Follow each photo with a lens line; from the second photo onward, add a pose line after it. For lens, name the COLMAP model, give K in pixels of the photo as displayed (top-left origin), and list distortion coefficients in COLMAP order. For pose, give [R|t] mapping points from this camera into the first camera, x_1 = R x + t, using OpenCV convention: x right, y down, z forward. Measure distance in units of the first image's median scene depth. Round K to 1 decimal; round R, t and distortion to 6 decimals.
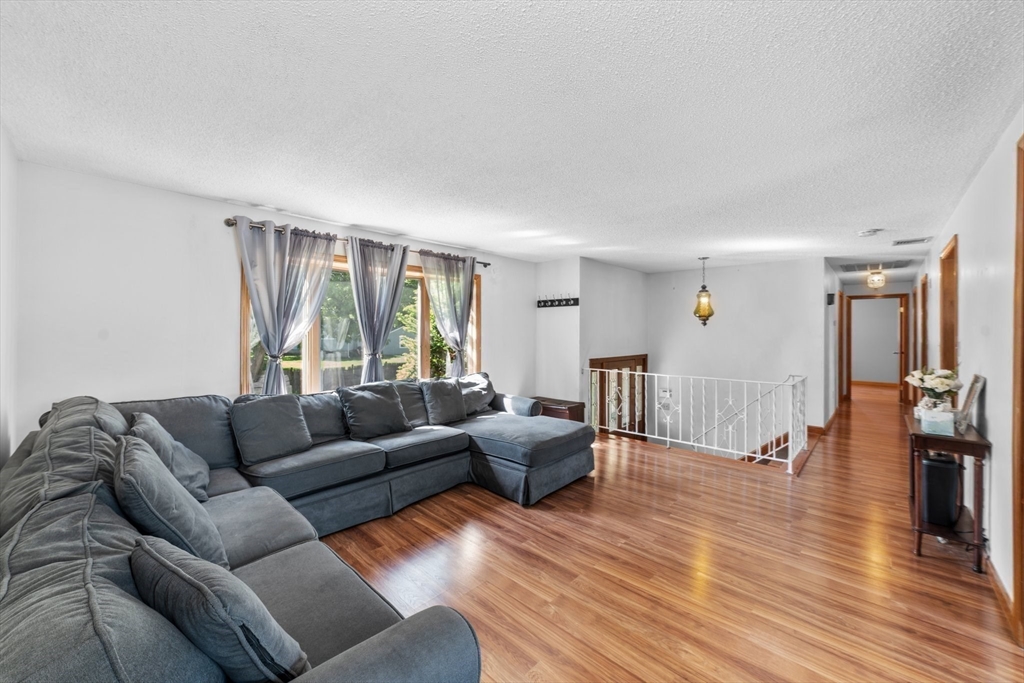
lens RADIAL K [[391.1, 0, 509.2], [0, 391.1, 330.5], [0, 0, 1]] dist [-0.026520, 0.000149]
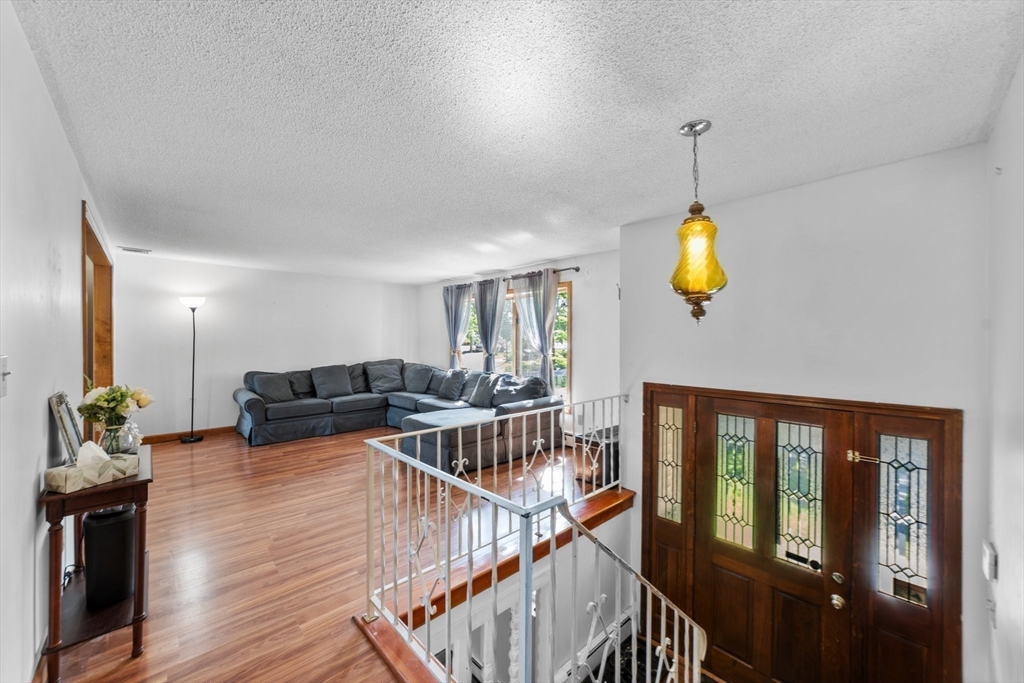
lens RADIAL K [[398.4, 0, 512.5], [0, 398.4, 345.0], [0, 0, 1]] dist [-0.021450, 0.009135]
pose [[-0.053589, 0.005969, -0.998545, 1.143644], [-0.005504, 0.999965, 0.006272, 0.014247], [0.998548, 0.005832, -0.053554, 1.123391]]
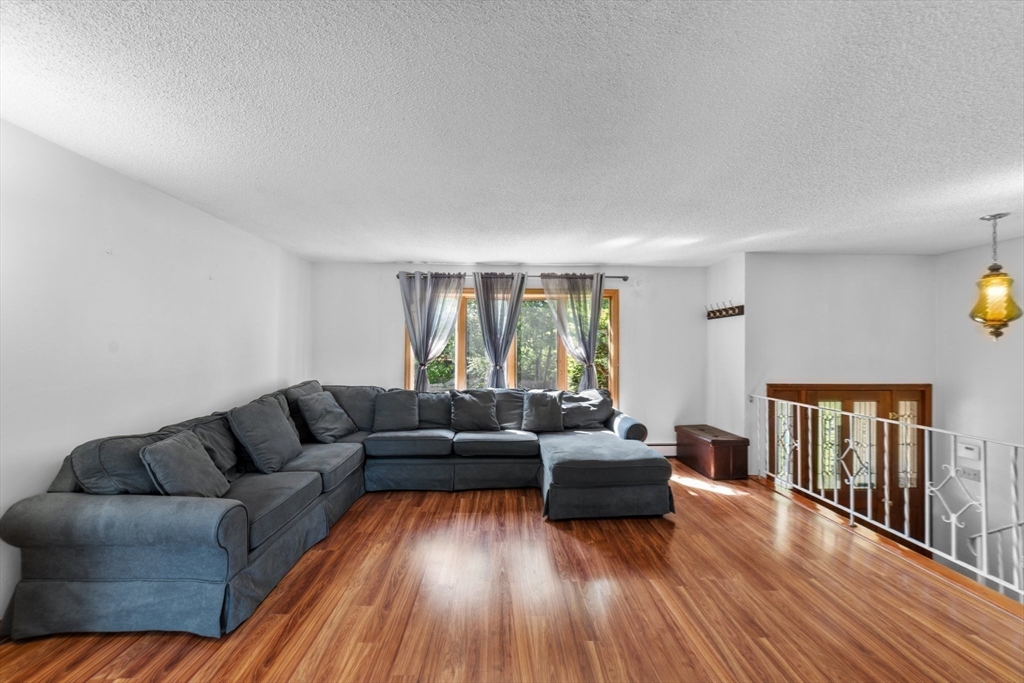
lens RADIAL K [[394.4, 0, 513.1], [0, 394.4, 336.6], [0, 0, 1]] dist [-0.028091, 0.011007]
pose [[0.713003, -0.020021, -0.700875, 0.523676], [-0.001722, 0.999539, -0.030303, 0.006593], [0.701159, 0.022813, 0.712640, 0.150691]]
